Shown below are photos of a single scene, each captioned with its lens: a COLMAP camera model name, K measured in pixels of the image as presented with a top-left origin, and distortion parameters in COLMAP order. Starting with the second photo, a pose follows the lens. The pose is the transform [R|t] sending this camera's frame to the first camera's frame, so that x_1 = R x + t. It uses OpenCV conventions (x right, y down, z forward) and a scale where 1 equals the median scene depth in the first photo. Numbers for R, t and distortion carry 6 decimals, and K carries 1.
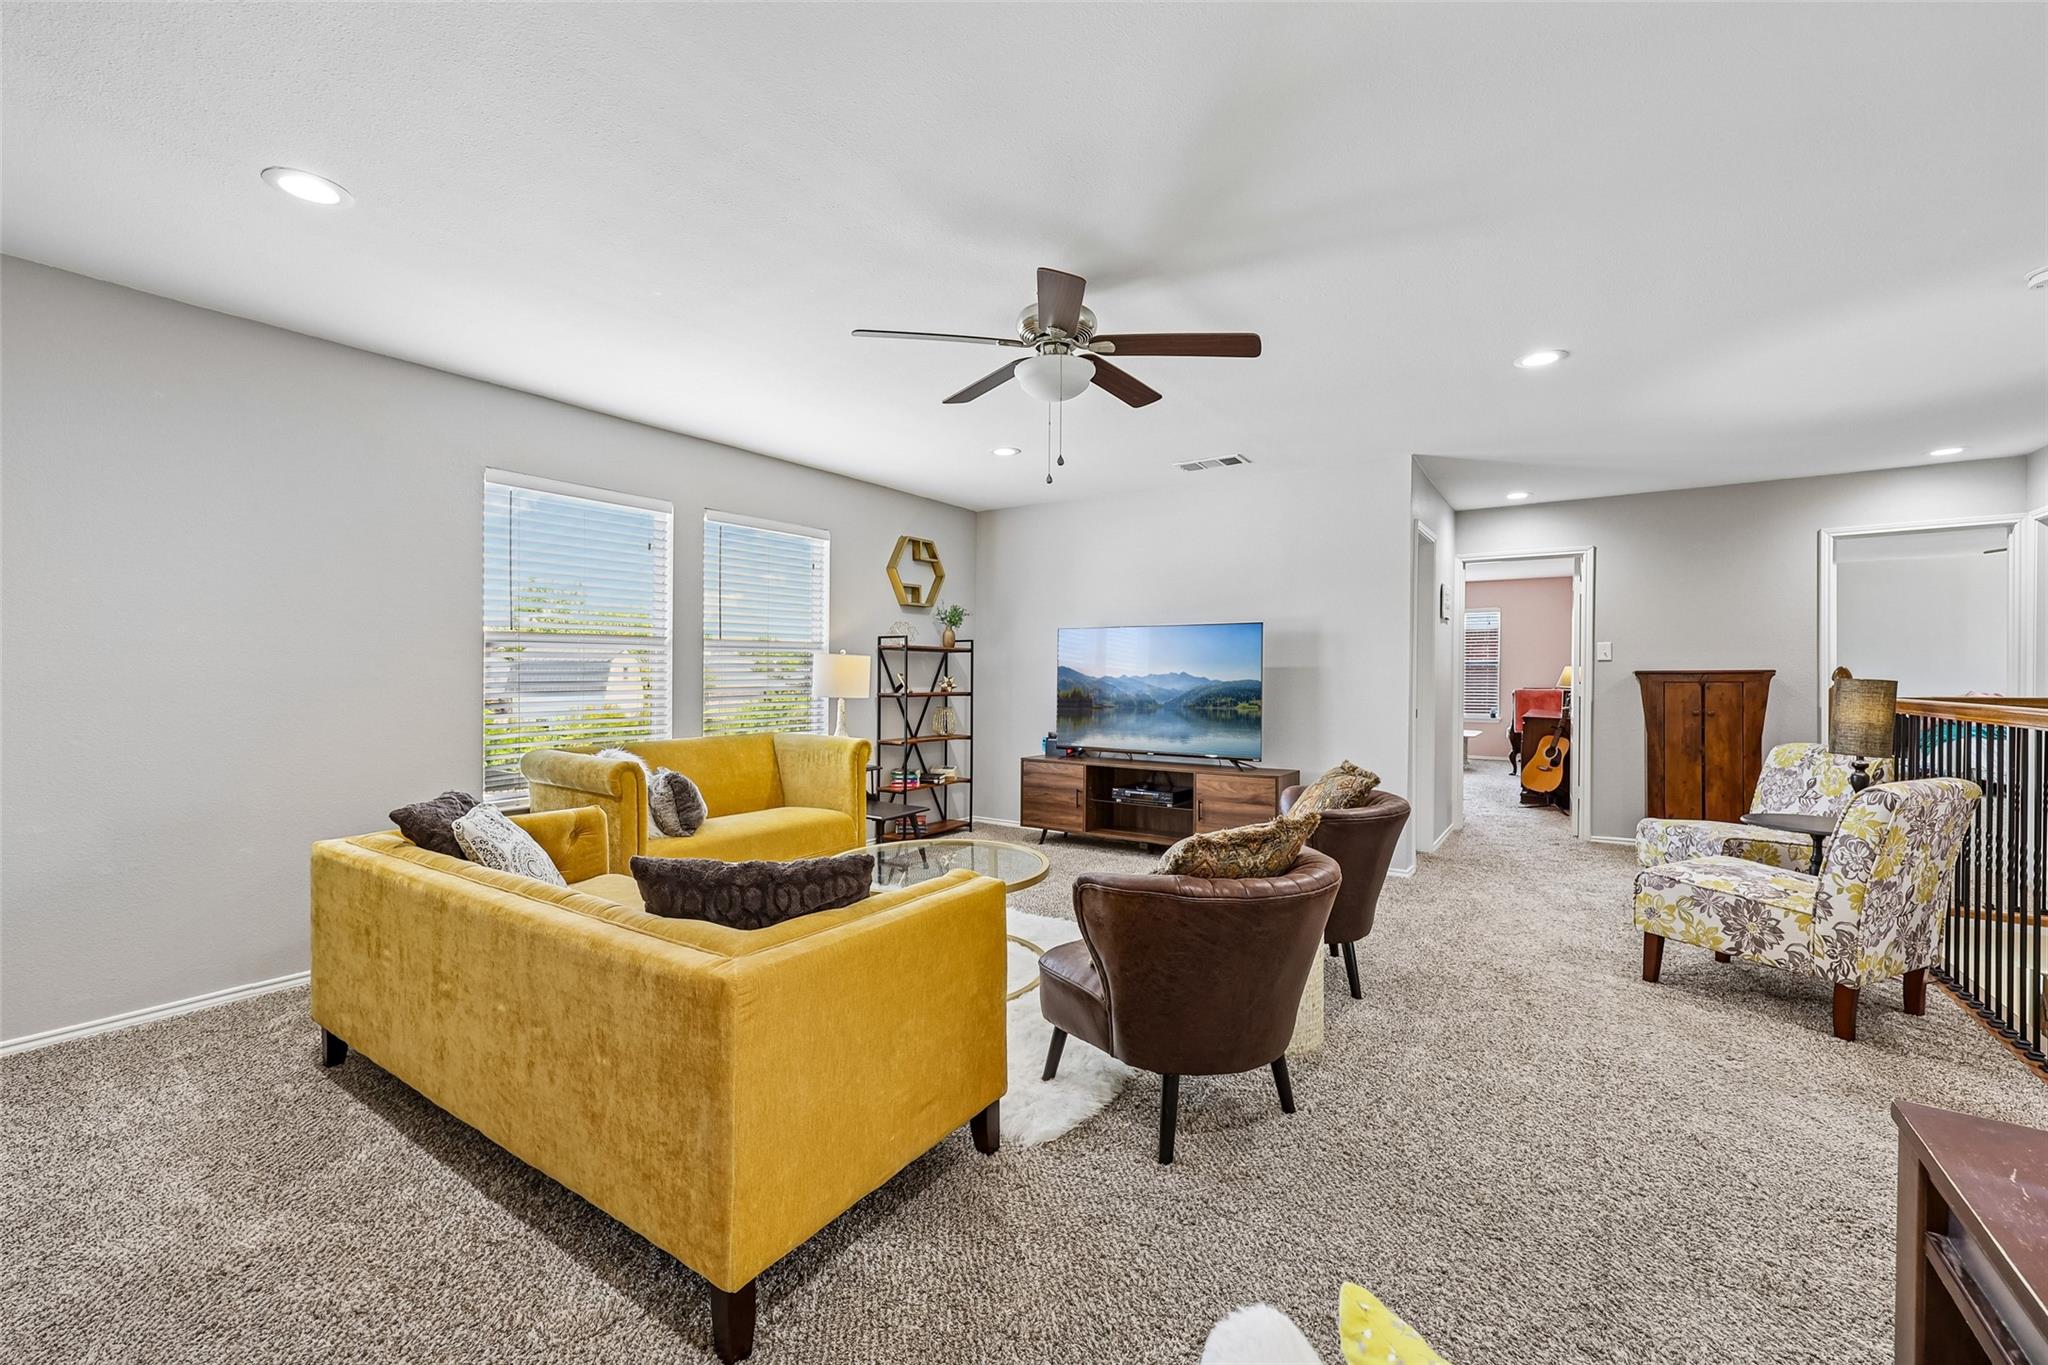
lens RADIAL K [[834.8, 0, 1034.2], [0, 834.8, 682.2], [0, 0, 1]] dist [-0.002841, -0.000043]
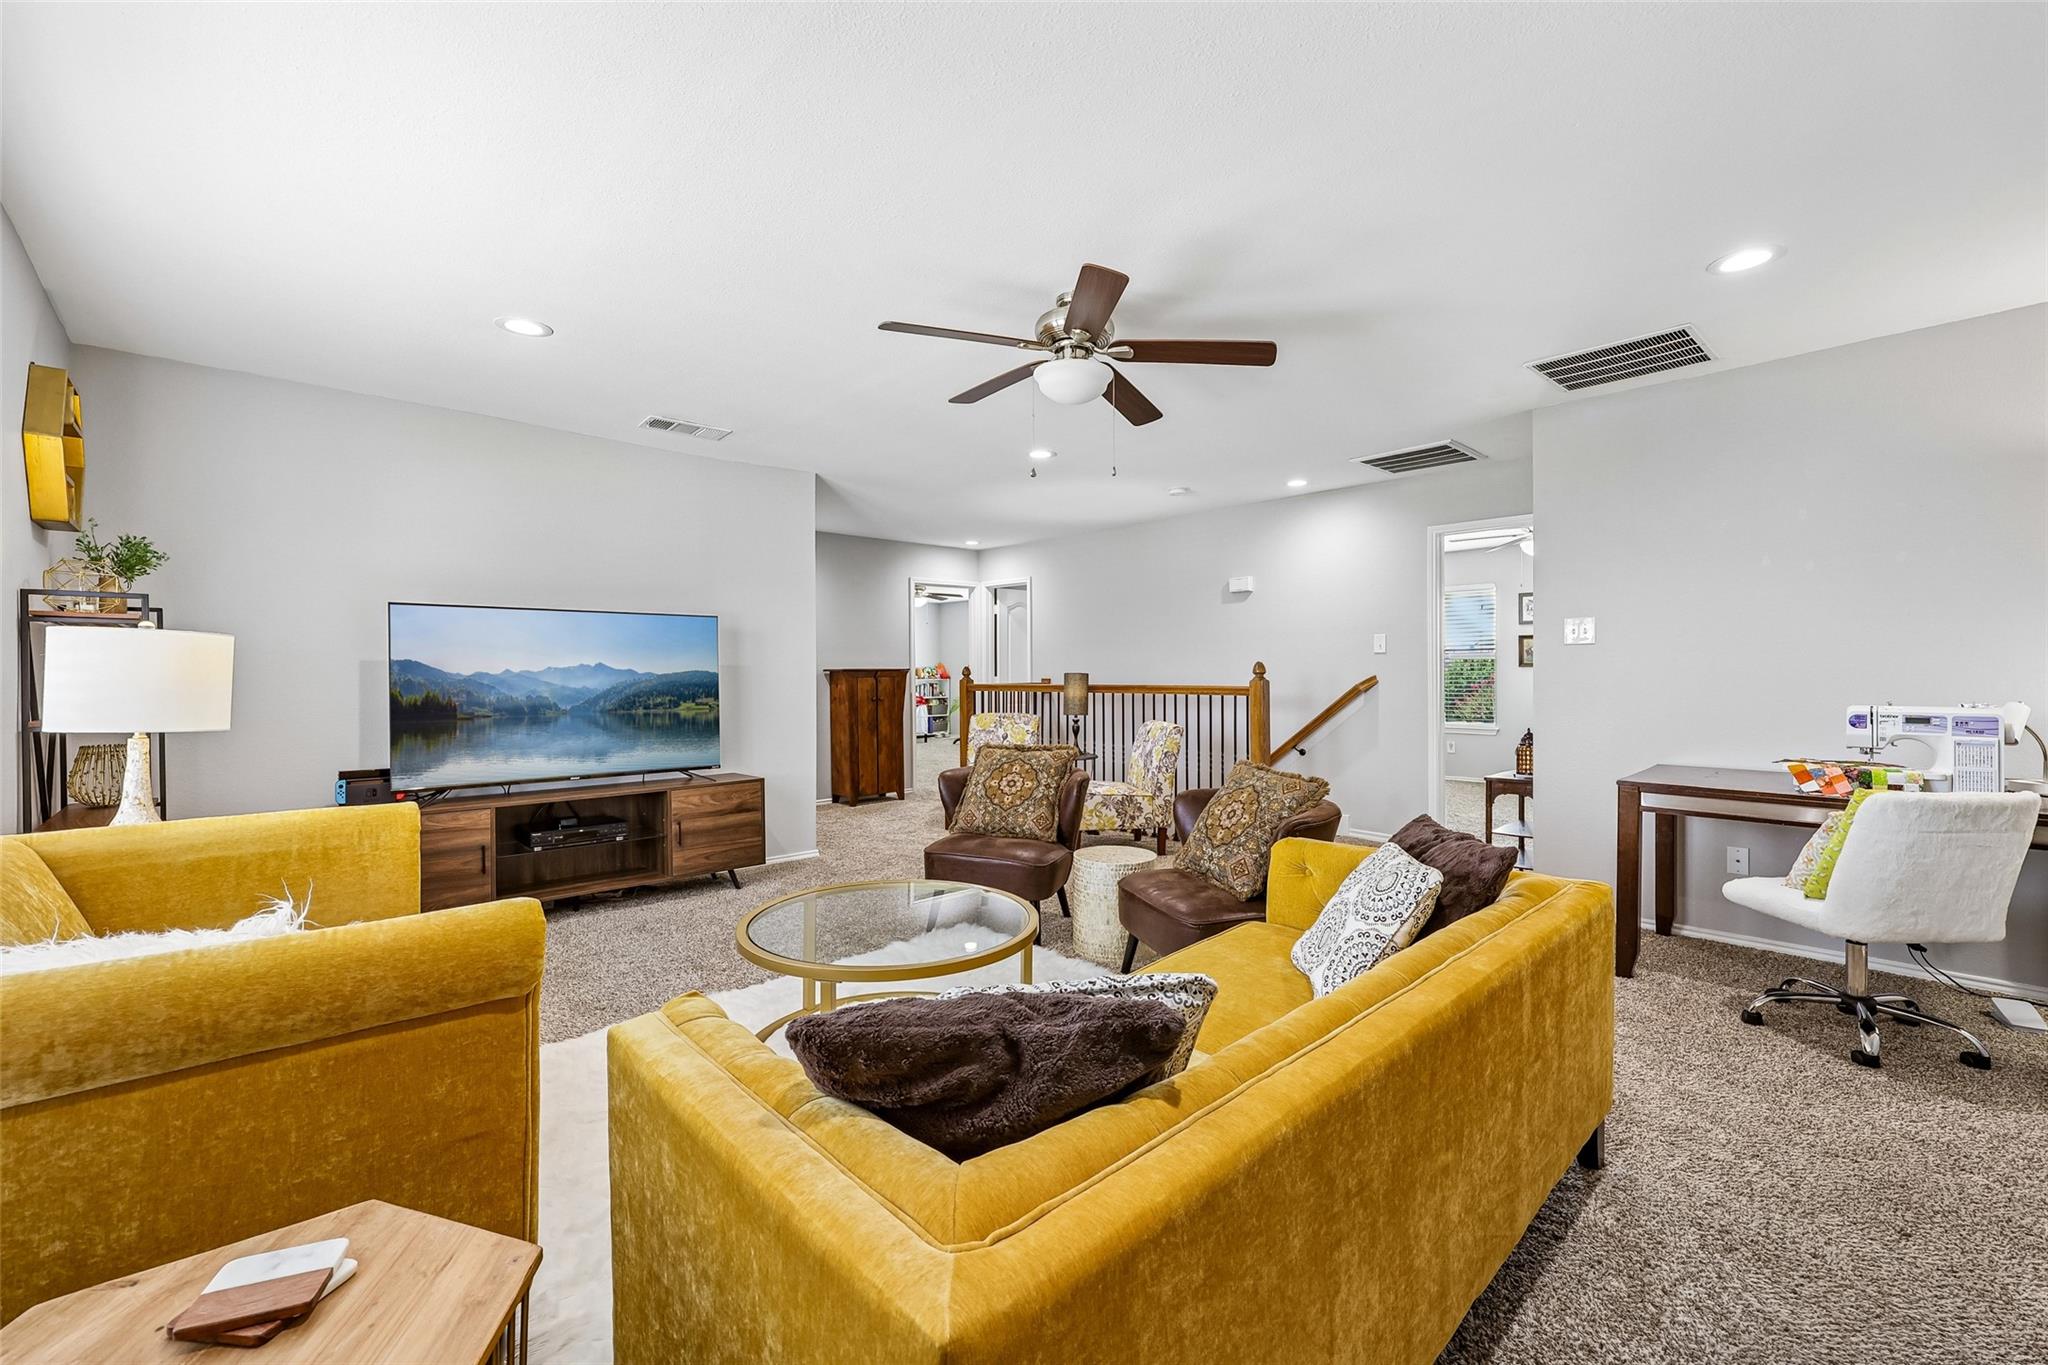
lens RADIAL K [[834.8, 0, 1034.1], [0, 834.8, 679.3], [0, 0, 1]] dist [-0.002841, -0.000043]
pose [[0.171414, -0.009744, 0.985151, -0.508984], [0.005937, 0.999943, 0.008857, -0.003726], [-0.985181, 0.004331, 0.171462, 0.476105]]
